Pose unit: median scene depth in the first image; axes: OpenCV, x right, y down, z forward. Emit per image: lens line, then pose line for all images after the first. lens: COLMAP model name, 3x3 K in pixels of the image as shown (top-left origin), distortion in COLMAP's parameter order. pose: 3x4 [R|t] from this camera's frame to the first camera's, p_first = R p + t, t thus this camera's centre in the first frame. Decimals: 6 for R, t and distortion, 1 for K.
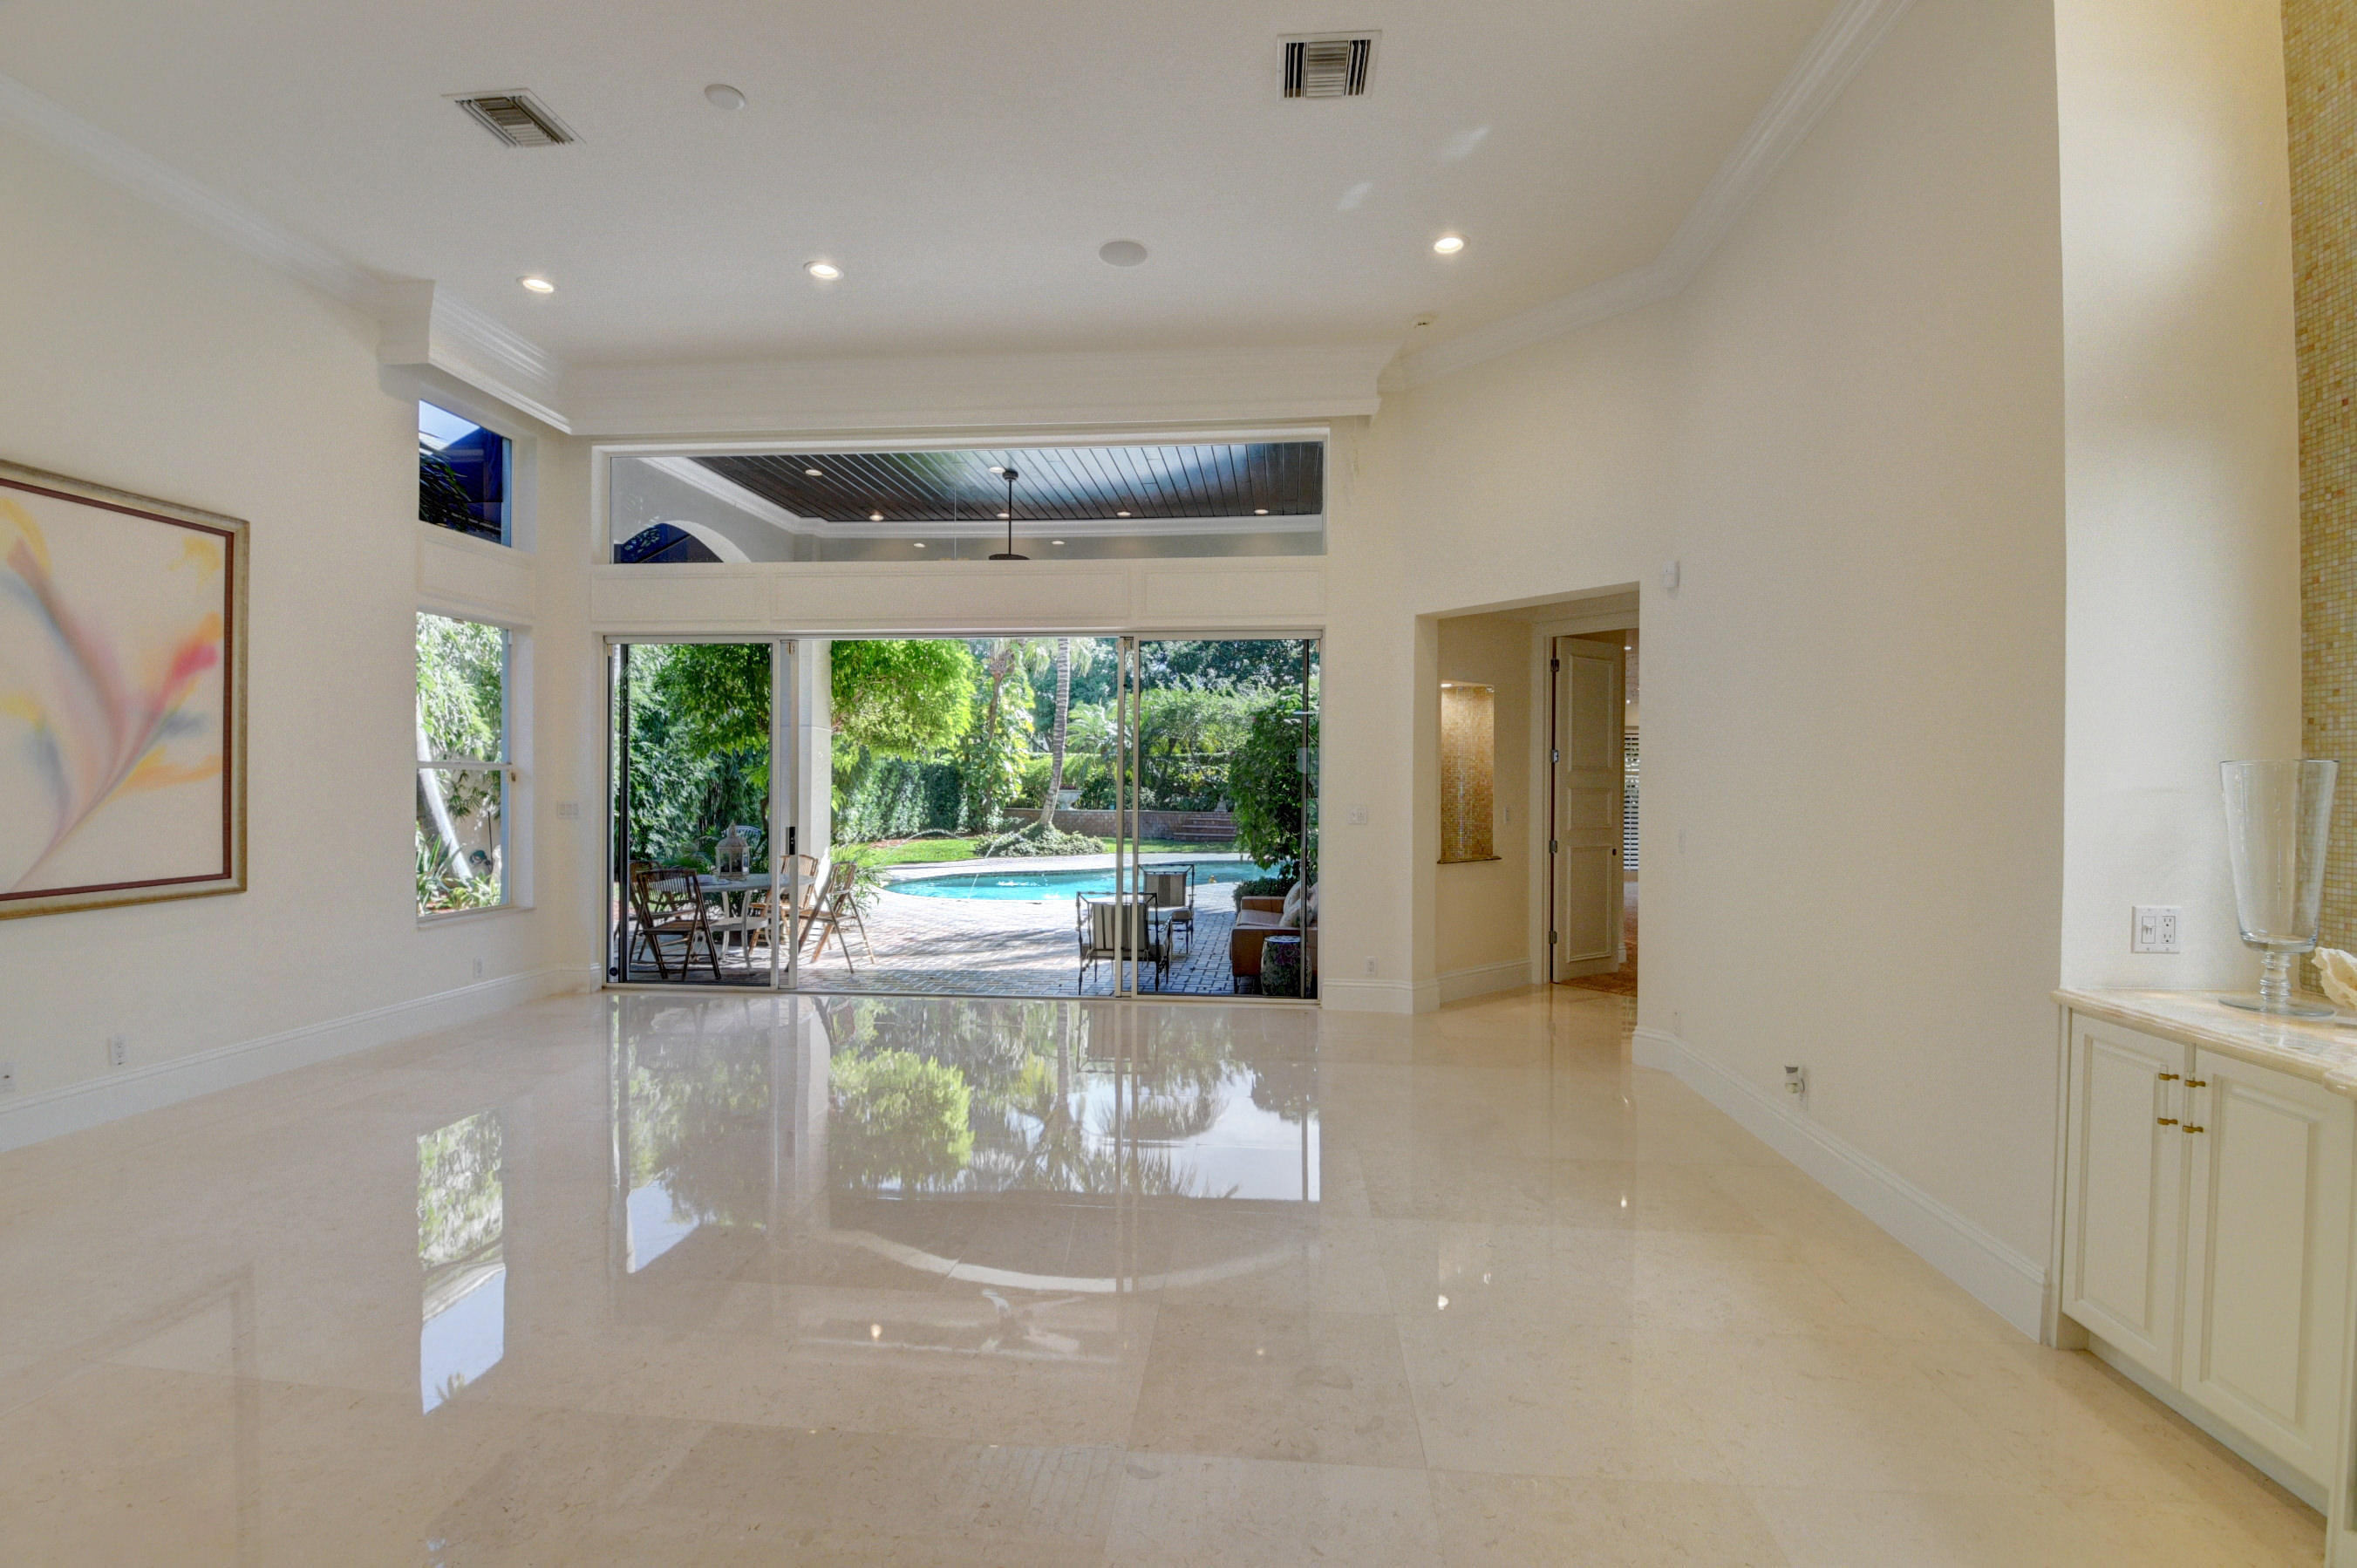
lens RADIAL K [[1035.8, 0, 1173.3], [0, 1035.8, 782.4], [0, 0, 1]] dist [0.002940, -0.017376]
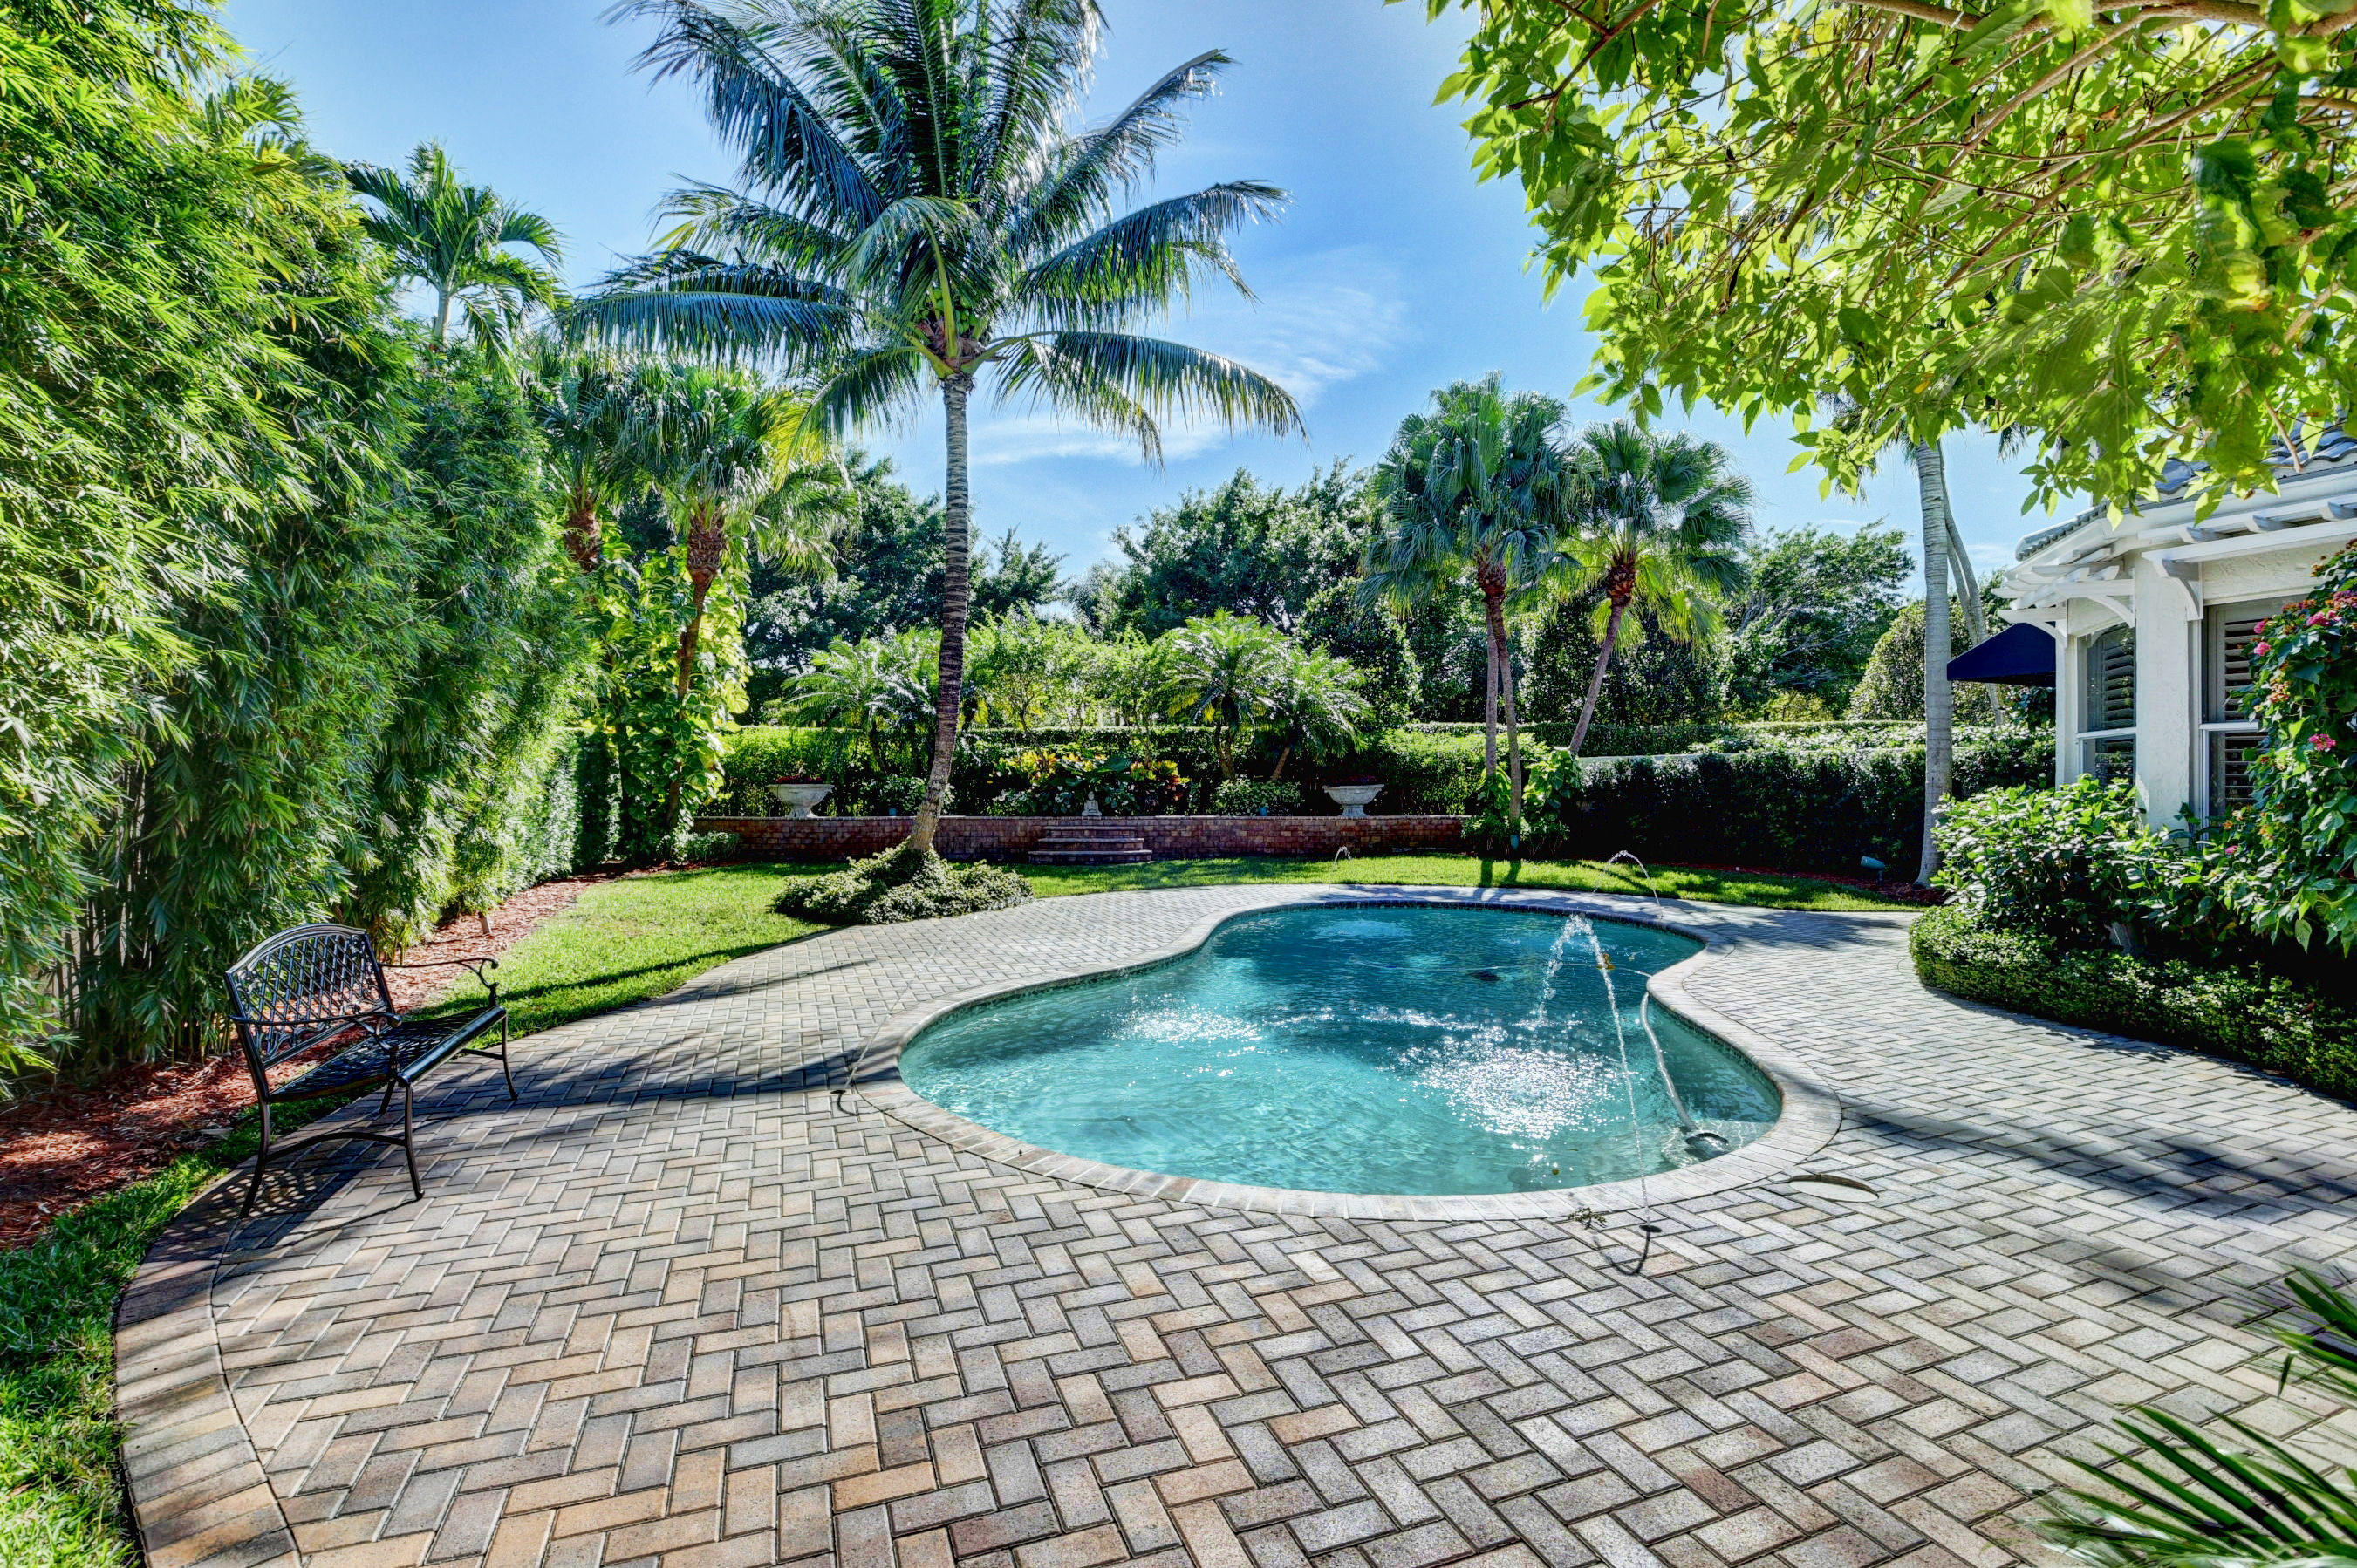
lens RADIAL K [[1035.6, 0, 1183.2], [0, 1035.6, 795.7], [0, 0, 1]] dist [0.002940, -0.017376]
pose [[0.893700, -0.011475, 0.448518, -0.574400], [0.004189, 0.999843, 0.017233, 0.014462], [-0.448646, -0.013522, 0.893607, 1.179477]]
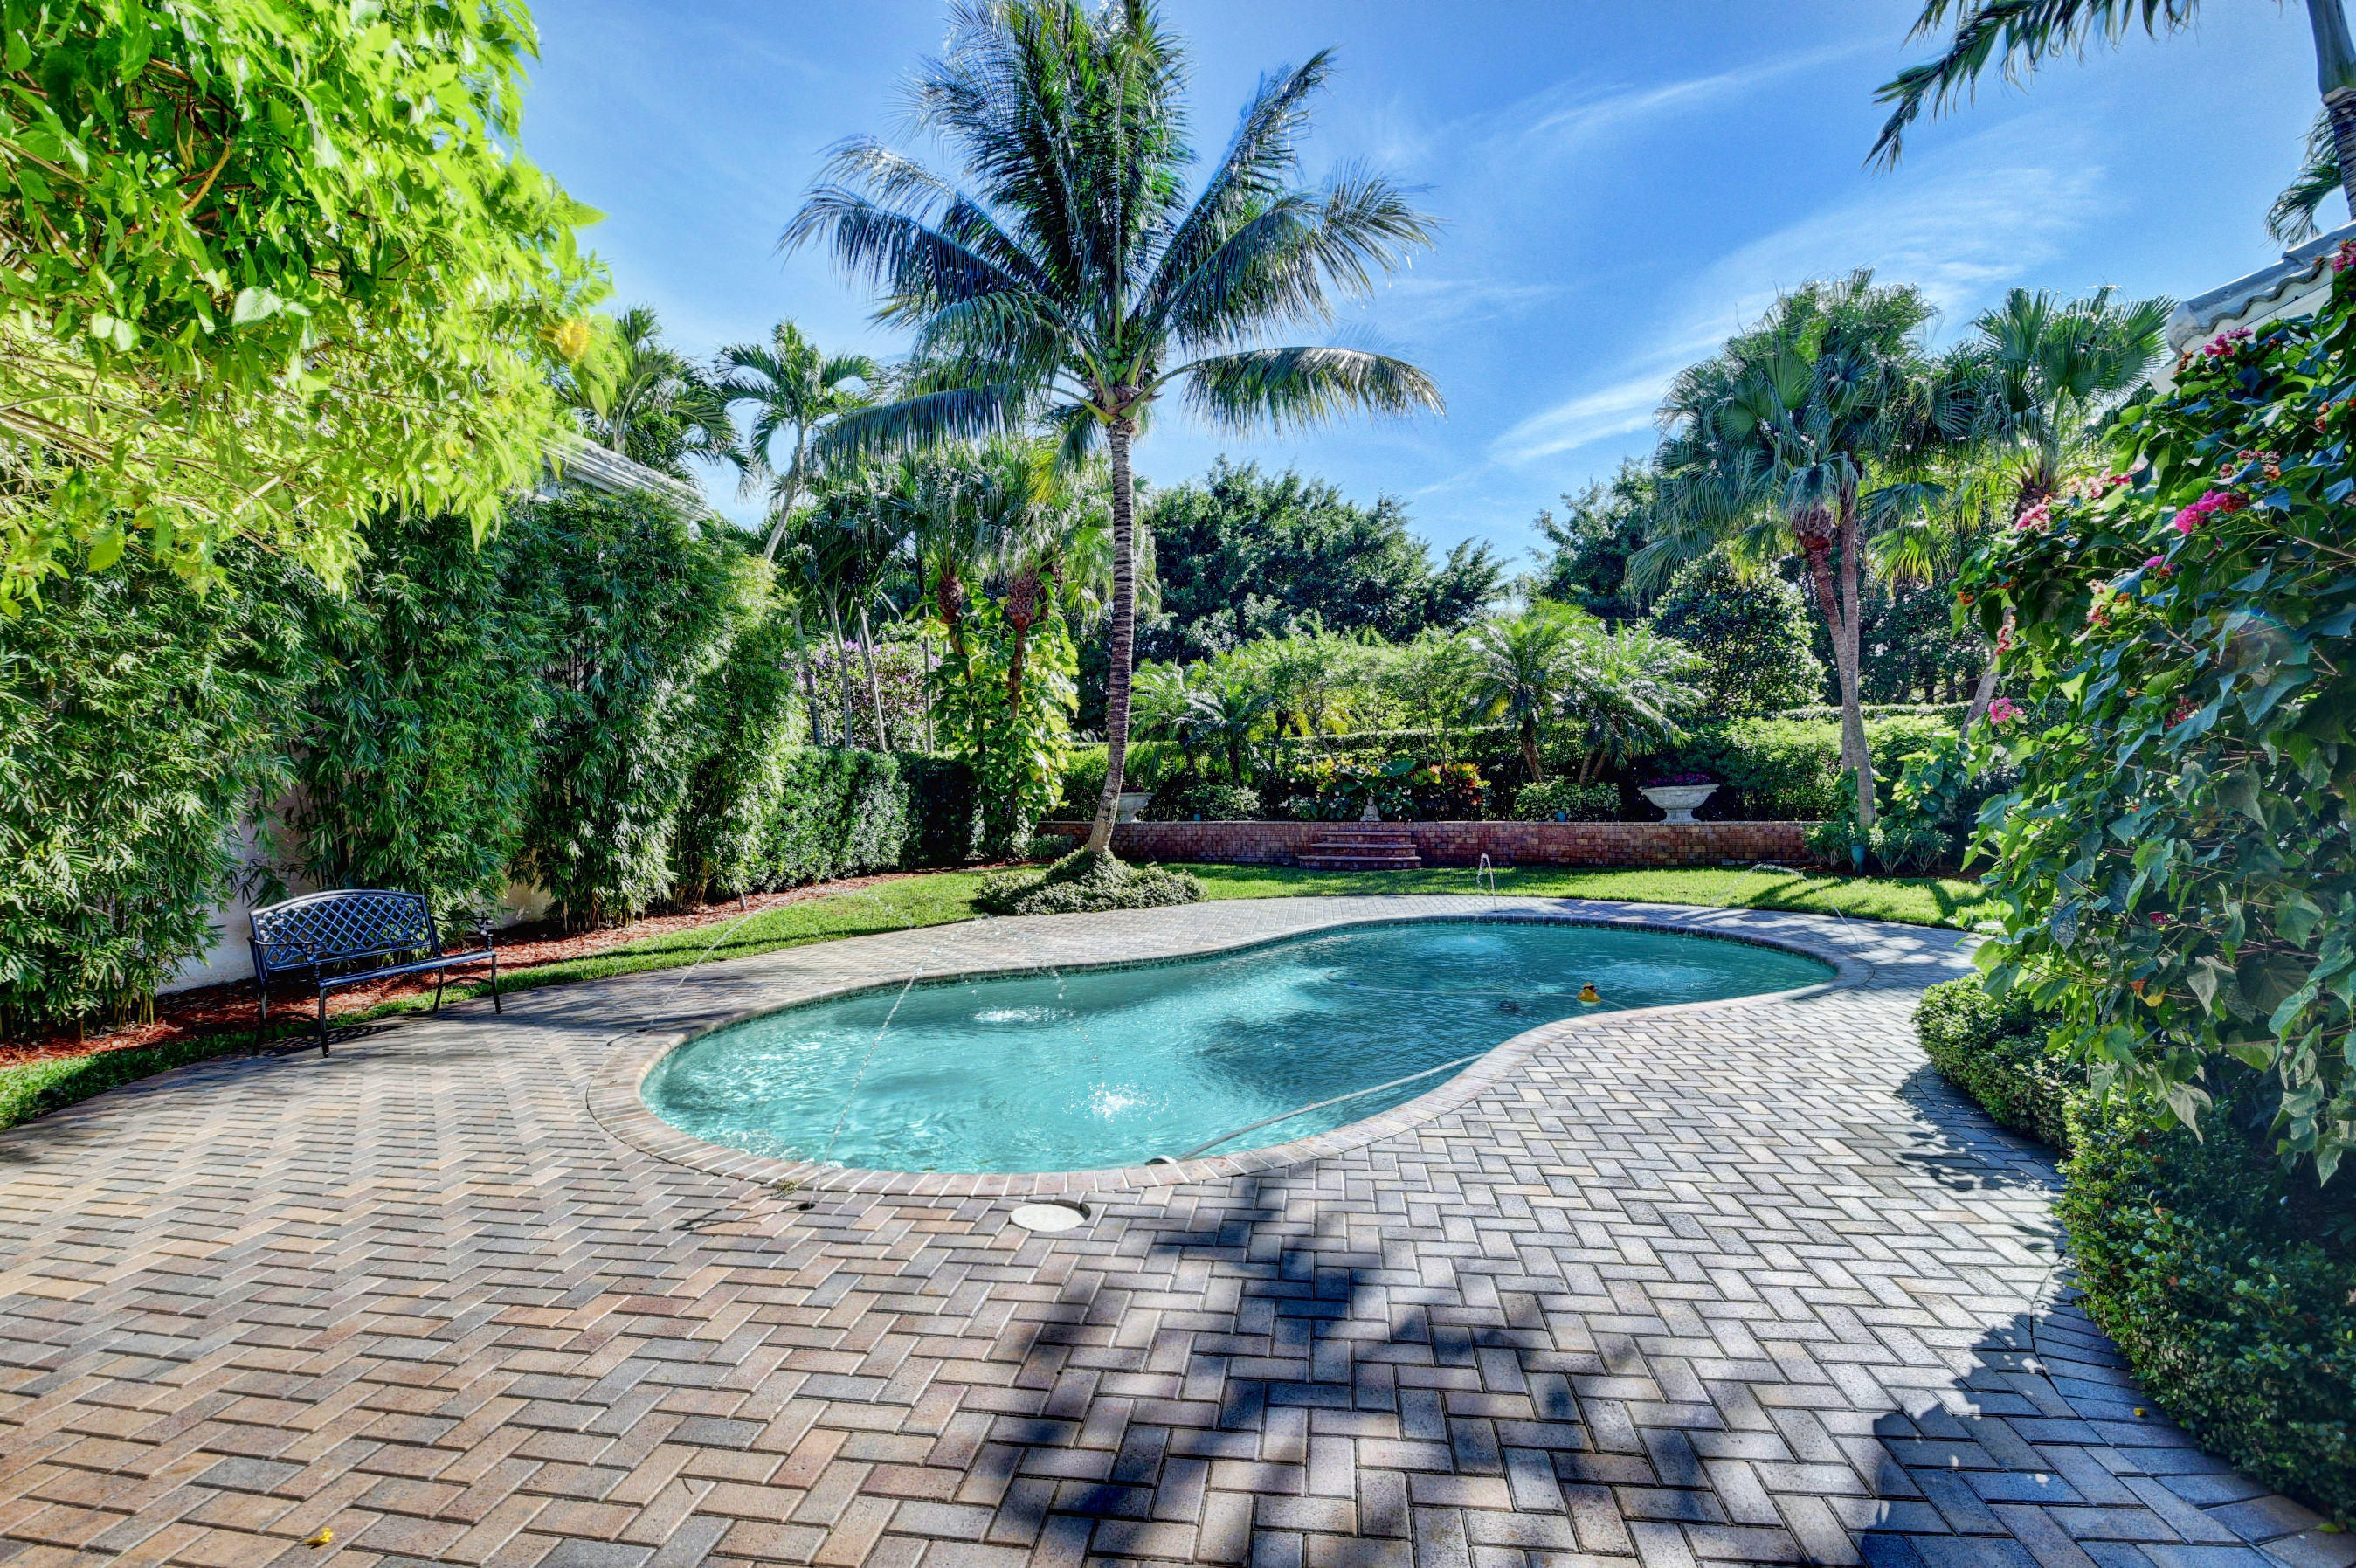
lens RADIAL K [[1035.3, 0, 1167.0], [0, 1035.3, 804.7], [0, 0, 1]] dist [0.002940, -0.017376]
pose [[0.998211, -0.021079, -0.055960, -0.129166], [0.021953, 0.999646, 0.015063, 0.016920], [0.055622, -0.016265, 0.998319, 1.051179]]
